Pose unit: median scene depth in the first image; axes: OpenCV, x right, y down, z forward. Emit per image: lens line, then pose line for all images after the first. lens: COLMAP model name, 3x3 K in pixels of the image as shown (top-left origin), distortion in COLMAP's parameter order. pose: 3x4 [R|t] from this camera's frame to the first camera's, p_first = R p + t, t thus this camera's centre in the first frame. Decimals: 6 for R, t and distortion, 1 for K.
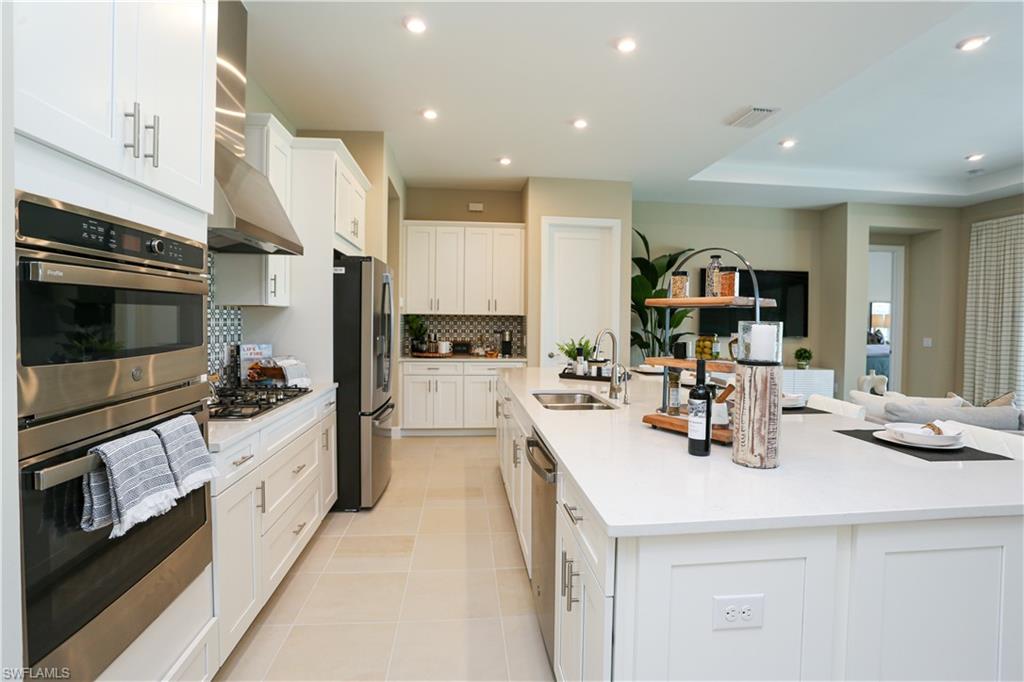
lens RADIAL K [[497.1, 0, 507.1], [0, 497.1, 333.6], [0, 0, 1]] dist [-0.050195, 0.013631]
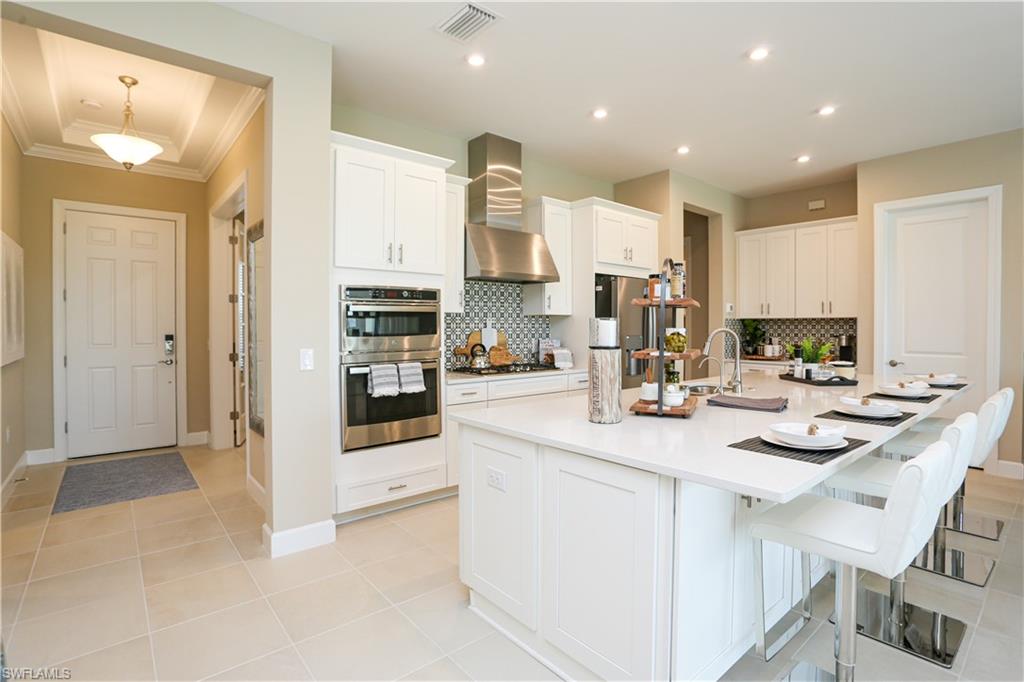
lens RADIAL K [[497.1, 0, 519.9], [0, 497.1, 340.3], [0, 0, 1]] dist [-0.050195, 0.013631]
pose [[0.573191, 0.013574, -0.819309, 0.796932], [-0.015942, 0.999858, 0.005413, 0.018436], [0.819267, 0.009958, 0.573326, 0.003158]]
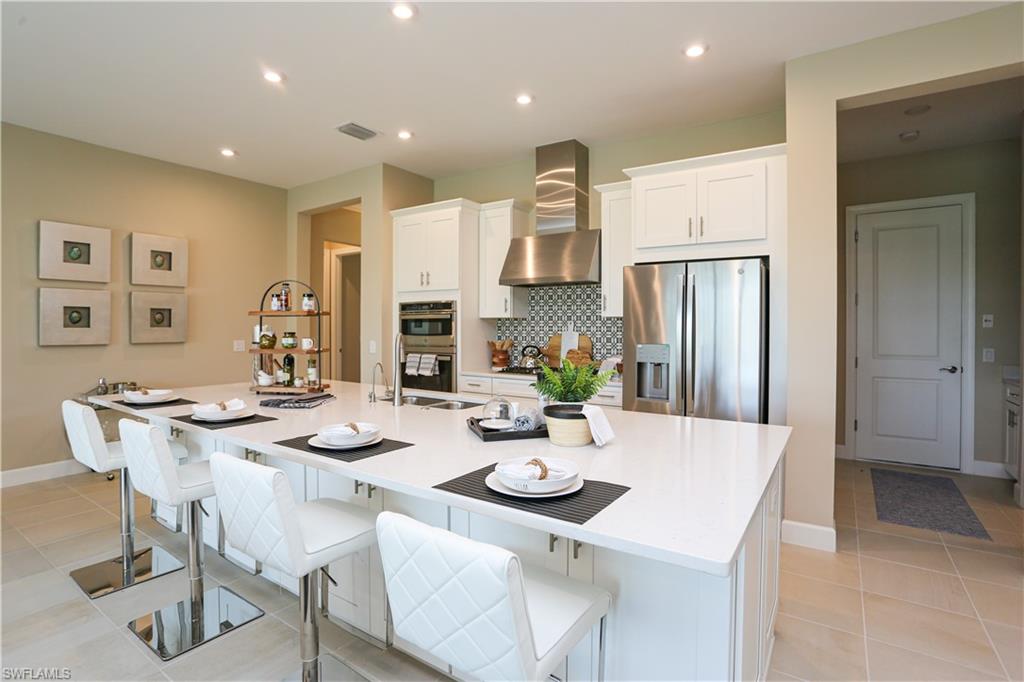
lens RADIAL K [[497.1, 0, 511.9], [0, 497.1, 334.3], [0, 0, 1]] dist [-0.050195, 0.013631]
pose [[-0.629103, -0.005817, -0.777300, 0.802640], [-0.030648, 0.999380, 0.017326, -0.022694], [0.776717, 0.034723, -0.628892, 1.720236]]
